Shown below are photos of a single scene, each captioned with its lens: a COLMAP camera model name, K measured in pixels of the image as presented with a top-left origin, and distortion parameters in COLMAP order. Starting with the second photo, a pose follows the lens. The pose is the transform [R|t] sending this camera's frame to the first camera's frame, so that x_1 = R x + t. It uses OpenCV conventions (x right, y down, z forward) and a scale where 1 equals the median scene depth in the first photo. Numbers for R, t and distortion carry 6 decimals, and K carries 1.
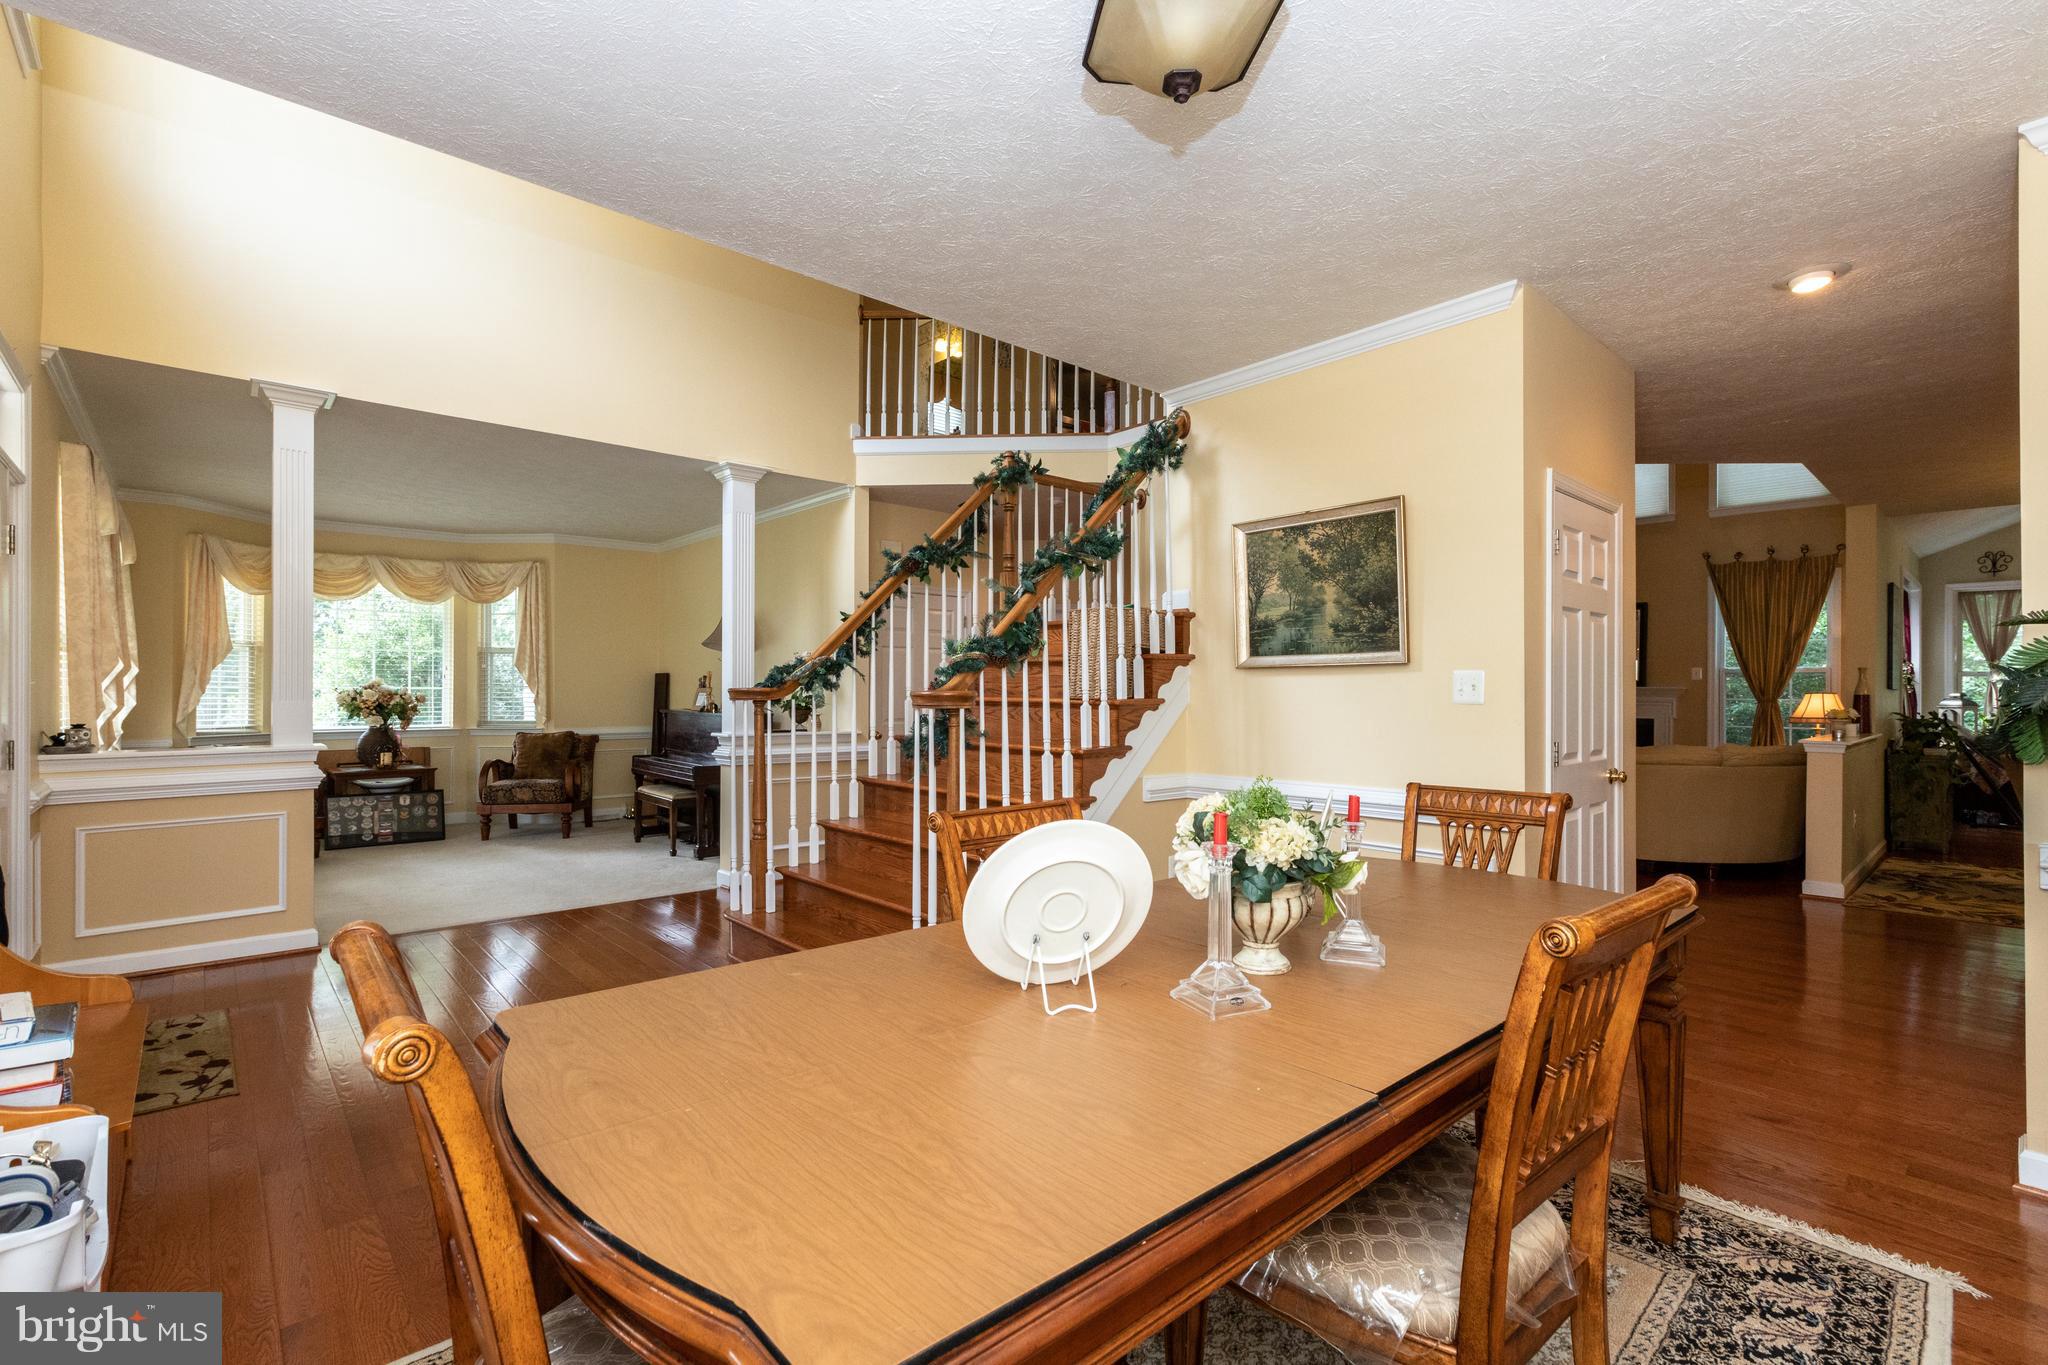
lens RADIAL K [[917.9, 0, 1023.7], [0, 917.9, 689.5], [0, 0, 1]] dist [0.002533, -0.000580]
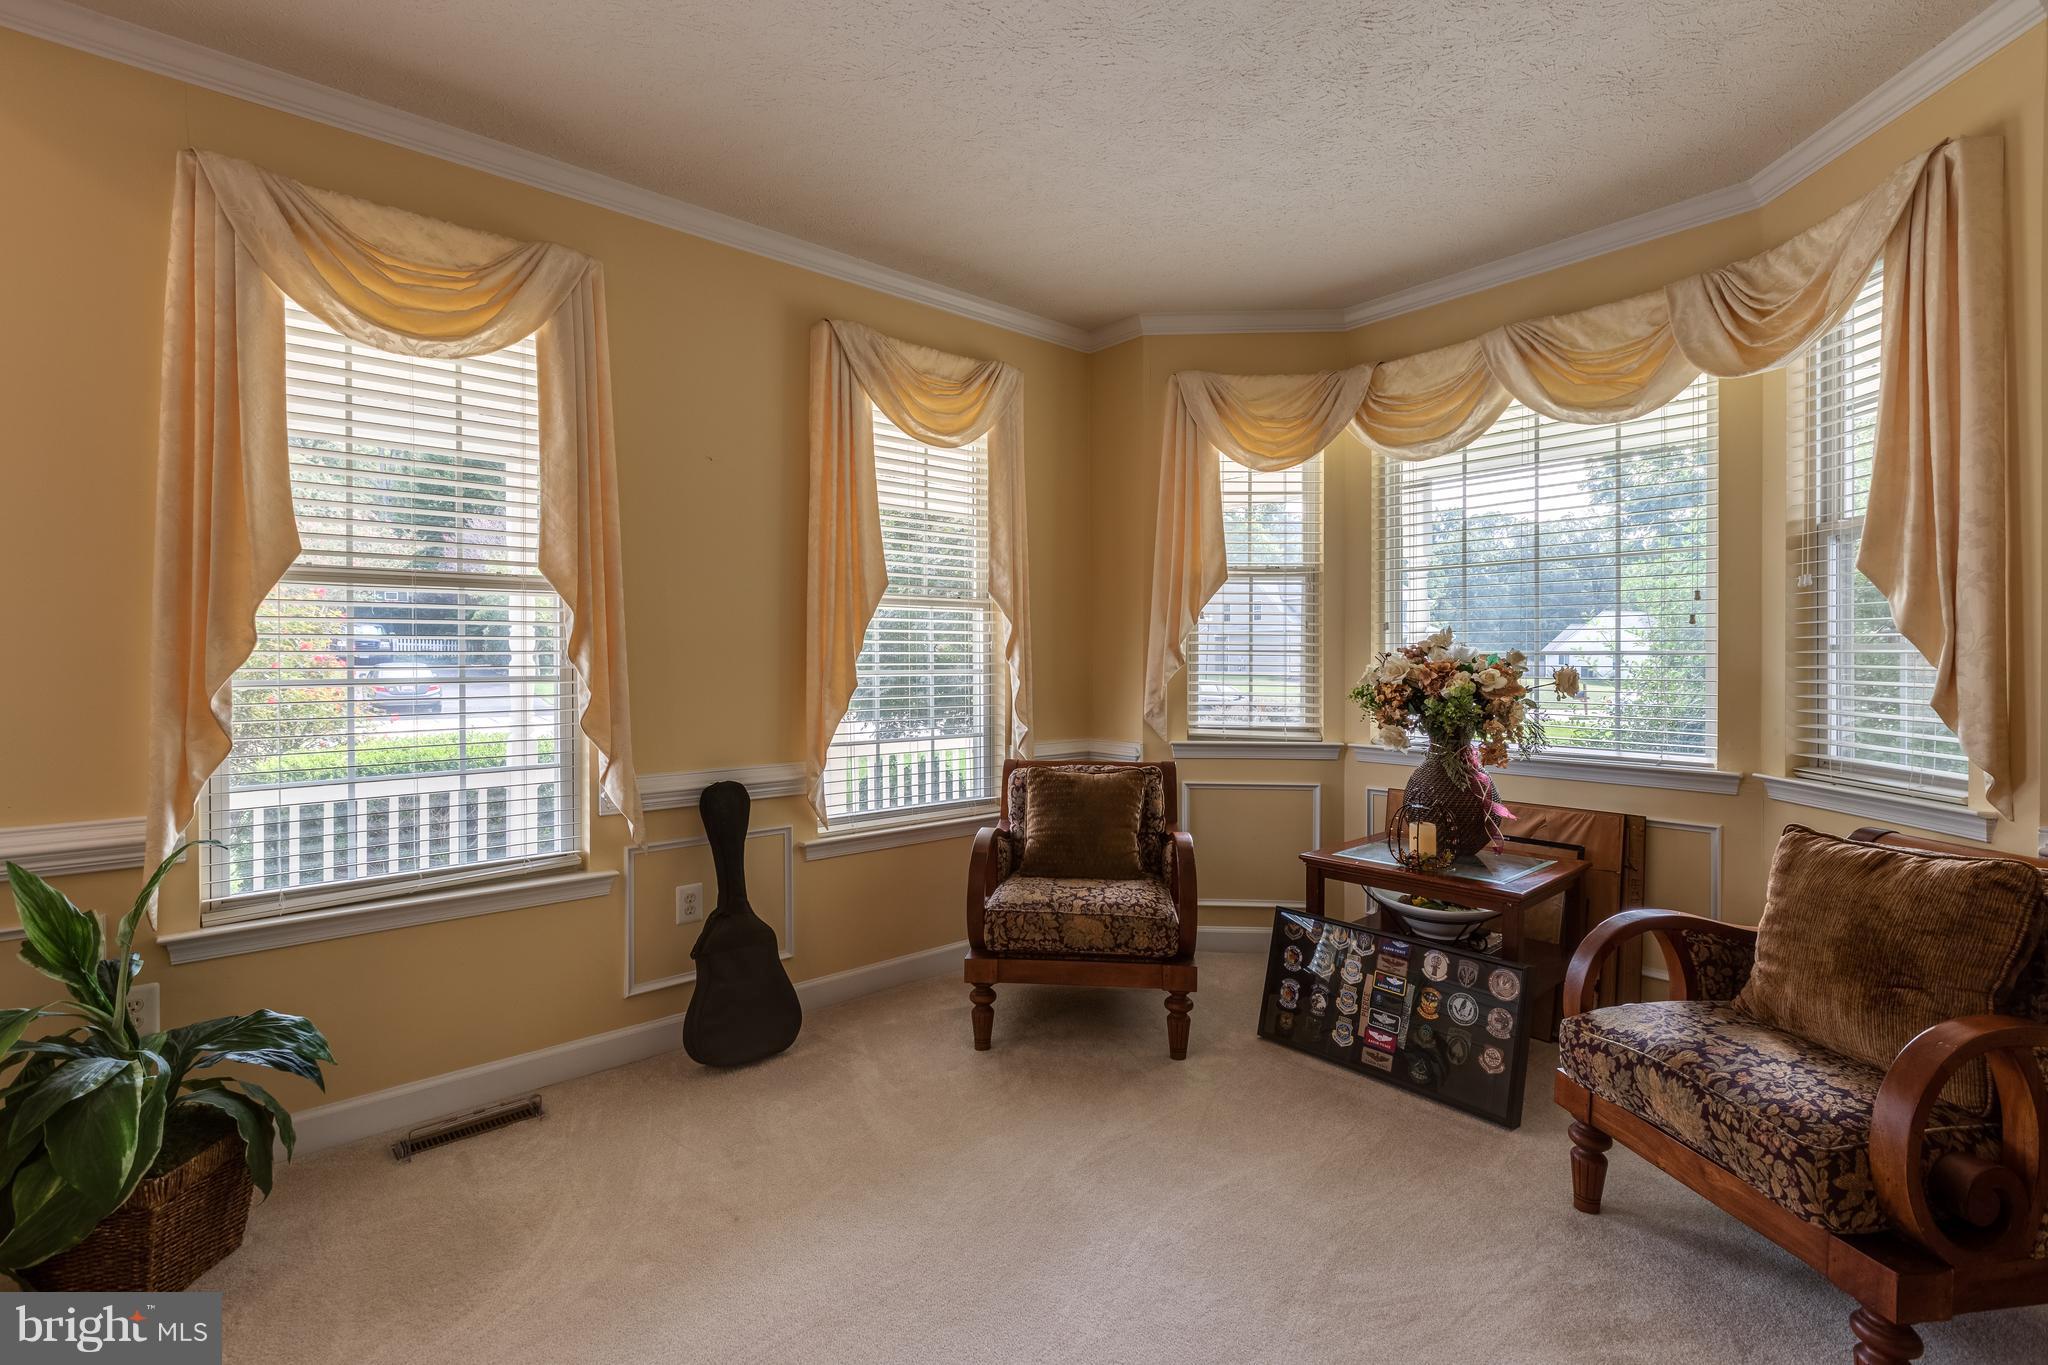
lens RADIAL K [[909.9, 0, 1036.3], [0, 909.9, 673.5], [0, 0, 1]] dist [0.000839, -0.001171]
pose [[-0.001775, 0.006092, -0.999980, -0.306244], [-0.001540, 0.999980, 0.006094, 0.004844], [0.999997, 0.001551, -0.001765, 0.805843]]
